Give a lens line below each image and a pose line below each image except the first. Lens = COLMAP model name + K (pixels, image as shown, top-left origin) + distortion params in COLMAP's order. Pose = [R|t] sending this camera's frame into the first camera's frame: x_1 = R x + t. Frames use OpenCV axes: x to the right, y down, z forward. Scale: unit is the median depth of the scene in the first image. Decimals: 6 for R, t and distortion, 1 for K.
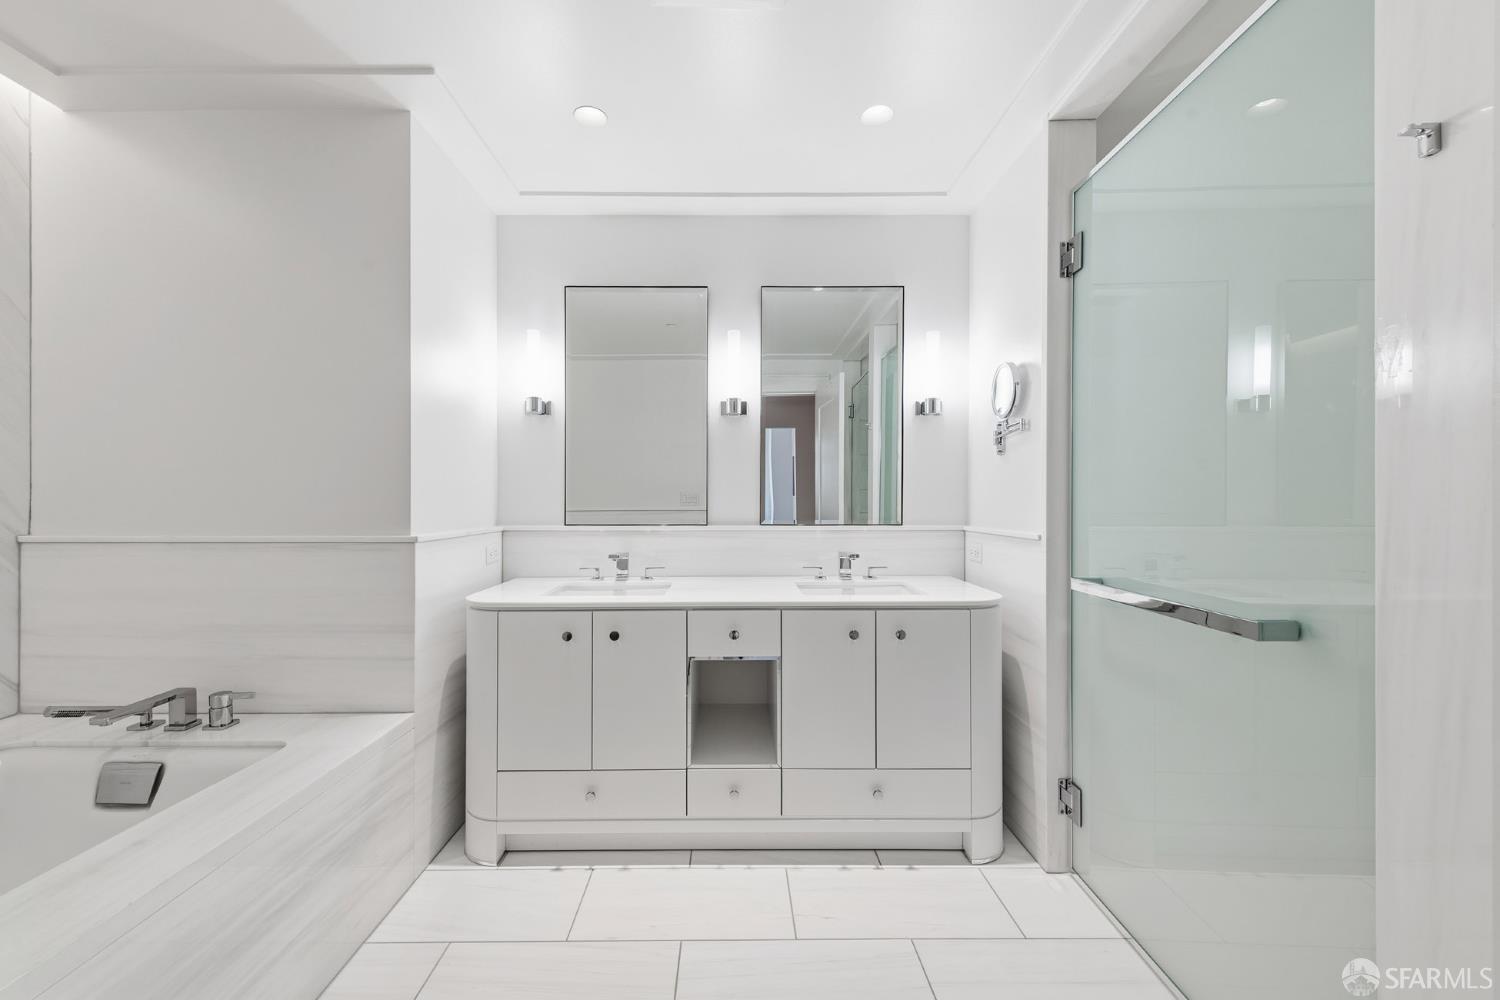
lens RADIAL K [[601.9, 0, 736.0], [0, 601.9, 499.0], [0, 0, 1]] dist [0.014156, -0.005887]
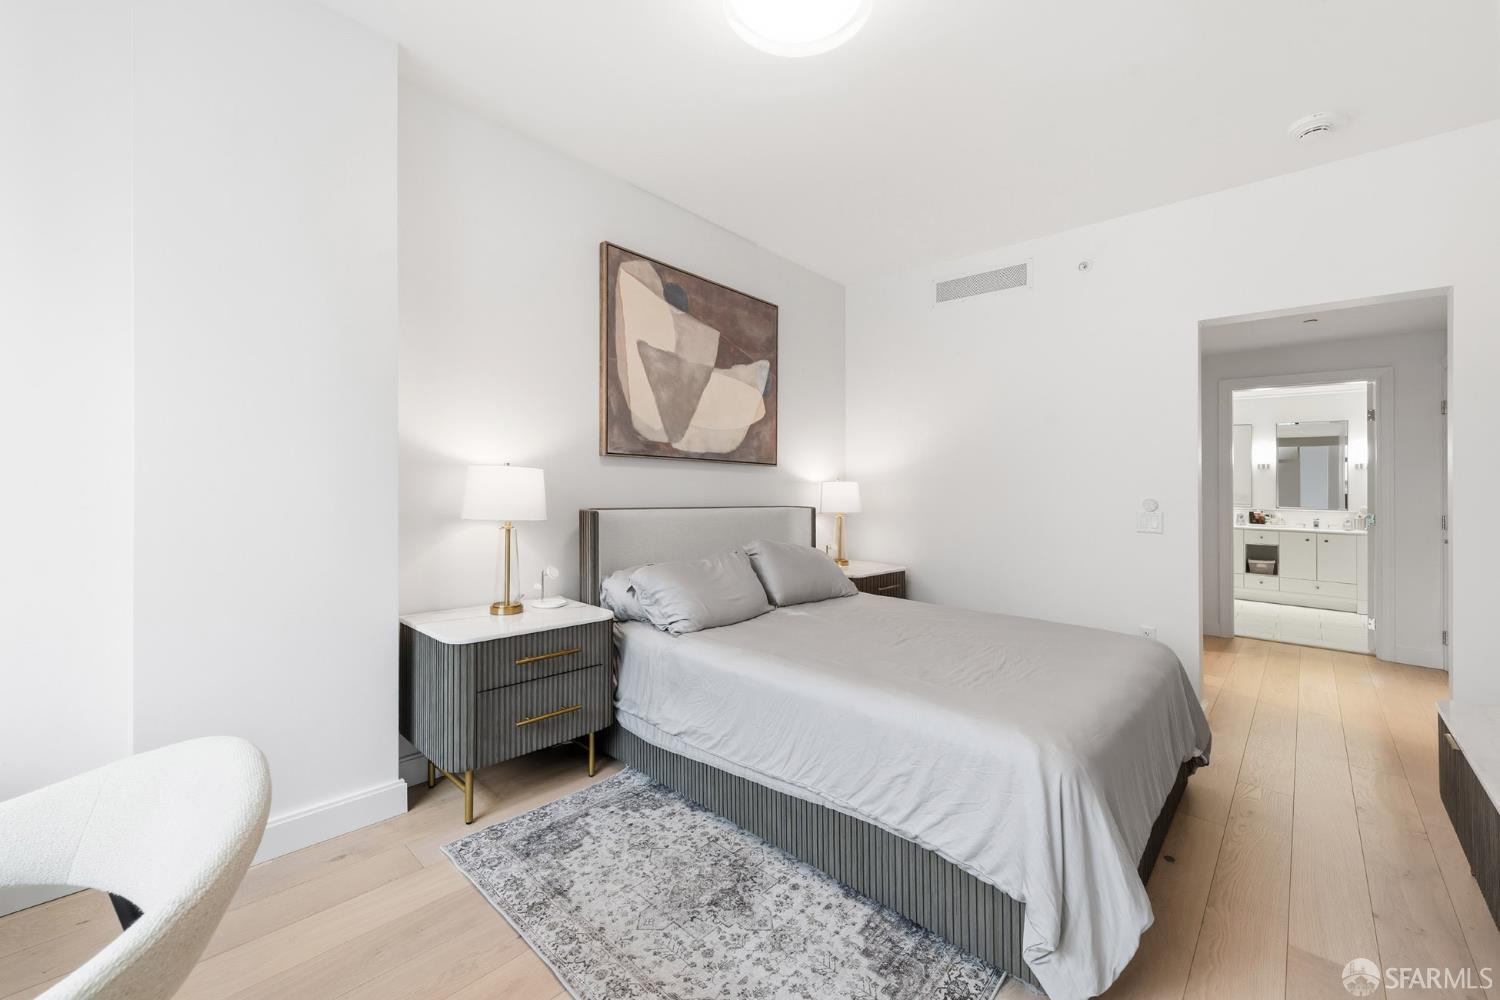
lens RADIAL K [[591.5, 0, 755.7], [0, 591.5, 494.7], [0, 0, 1]] dist [0.012888, -0.005474]
pose [[0.725898, -0.007292, -0.687763, 0.245991], [0.003987, 0.999972, -0.006395, -0.015851], [0.687791, 0.001900, 0.725907, -3.517228]]
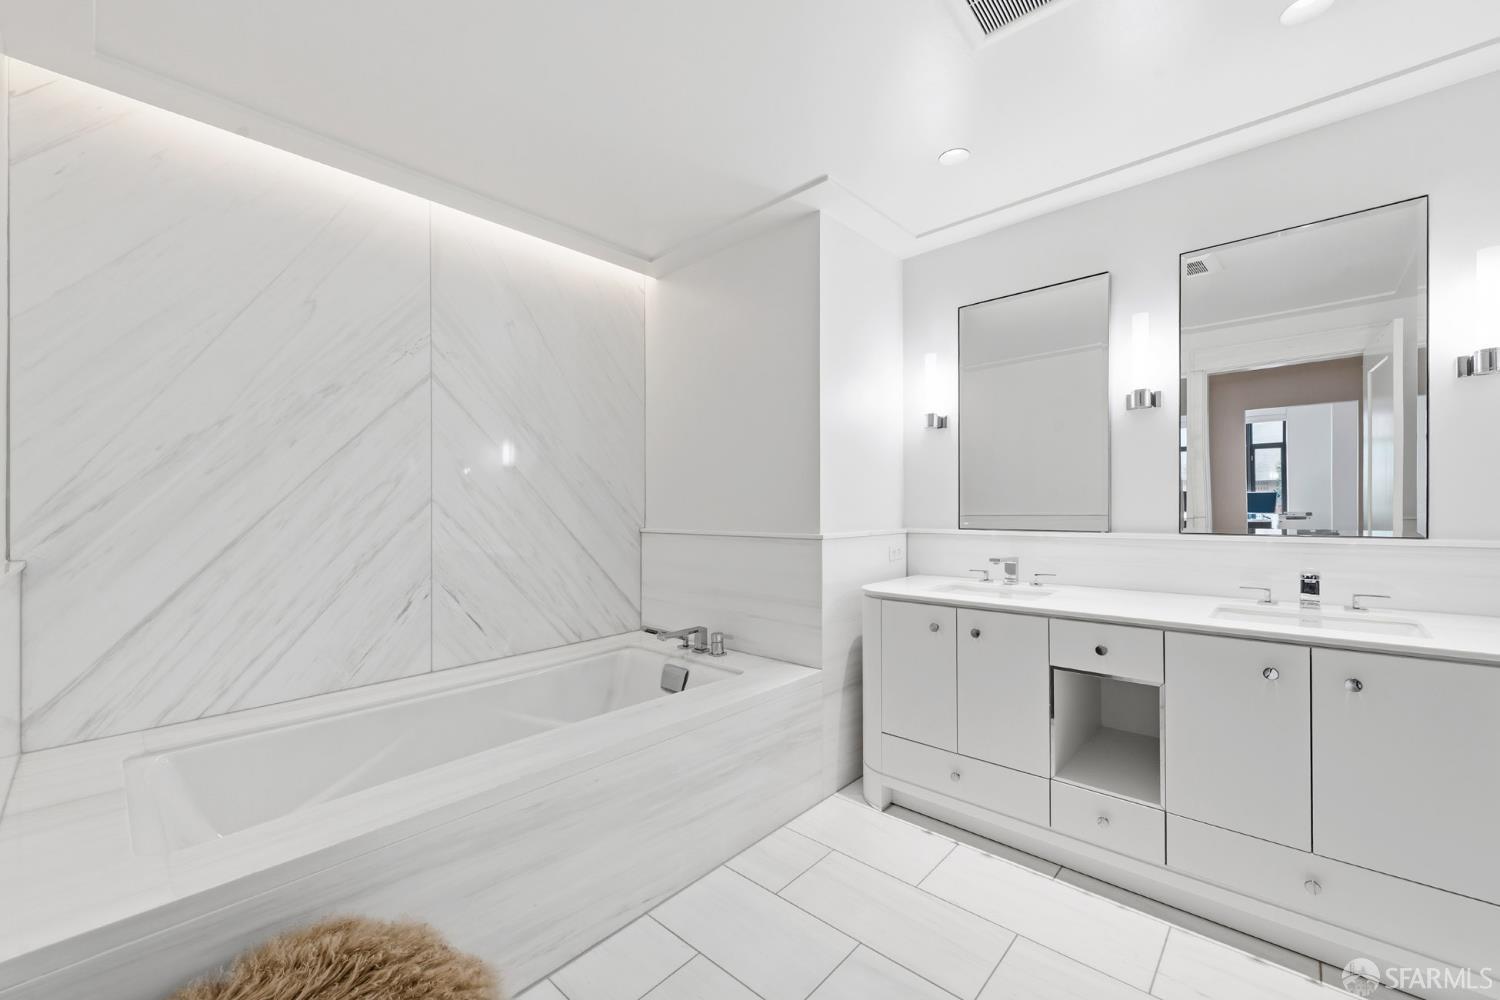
lens RADIAL K [[599.2, 0, 755.1], [0, 599.2, 497.1], [0, 0, 1]] dist [0.012441, -0.007092]
pose [[0.731998, -0.016145, -0.681115, 0.239101], [0.010536, 0.999868, -0.012378, -0.005344], [0.681225, 0.001885, 0.732072, -0.045369]]
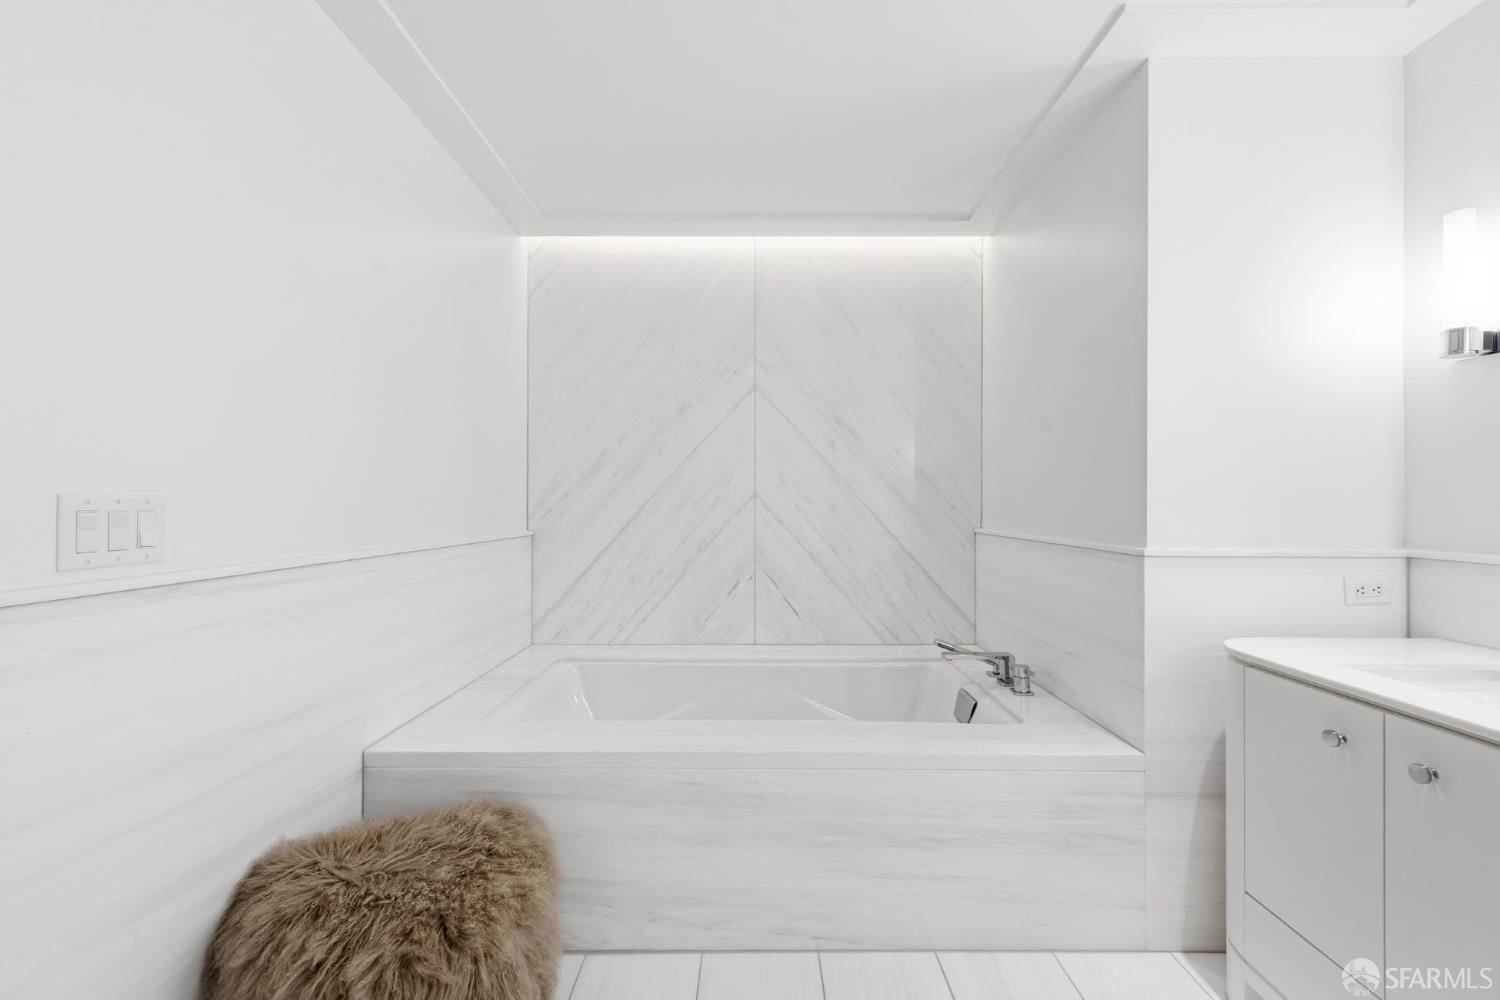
lens RADIAL K [[591.5, 0, 755.7], [0, 591.5, 494.7], [0, 0, 1]] dist [0.012888, -0.005474]
pose [[-0.012012, -0.013875, -0.999832, 0.314085], [-0.000851, 0.999904, -0.013865, -0.003587], [0.999927, 0.000685, -0.012022, 0.437389]]
